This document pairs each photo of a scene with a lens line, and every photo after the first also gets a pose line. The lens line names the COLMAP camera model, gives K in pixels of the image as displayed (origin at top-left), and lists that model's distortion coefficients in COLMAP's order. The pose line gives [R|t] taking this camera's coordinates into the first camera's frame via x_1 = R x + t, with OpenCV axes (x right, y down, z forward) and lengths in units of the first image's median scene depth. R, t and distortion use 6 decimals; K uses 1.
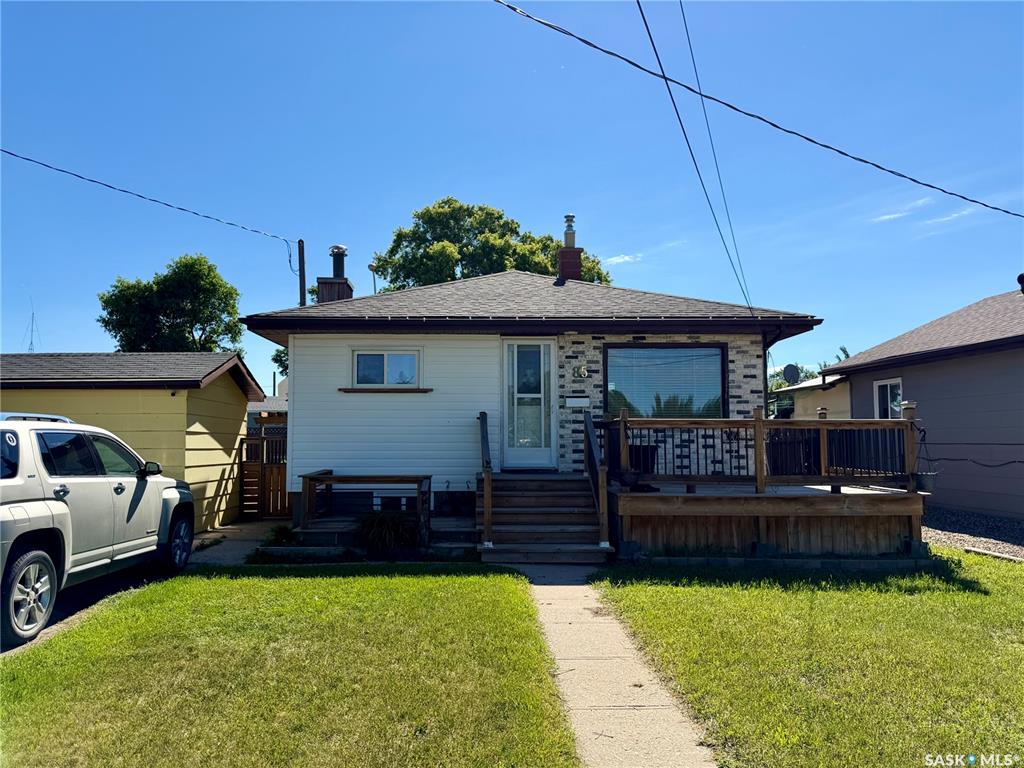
lens RADIAL K [[727.9, 0, 512.0], [0, 727.9, 384.0], [0, 0, 1]] dist [0.066262, -0.091003]
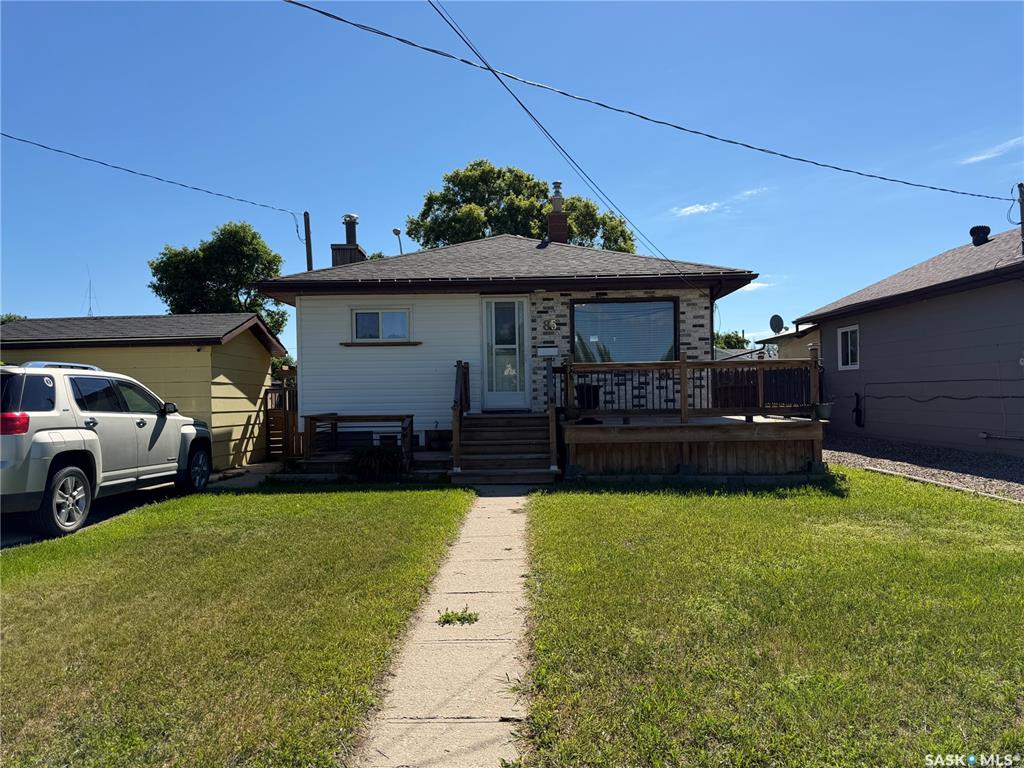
lens RADIAL K [[726.1, 0, 556.4], [0, 726.1, 384.6], [0, 0, 1]] dist [0.091885, -0.120016]
pose [[0.999485, -0.017121, -0.027125, 0.133041], [0.018670, 0.998146, 0.057929, 0.011360], [0.026083, -0.058406, 0.997952, -0.147099]]
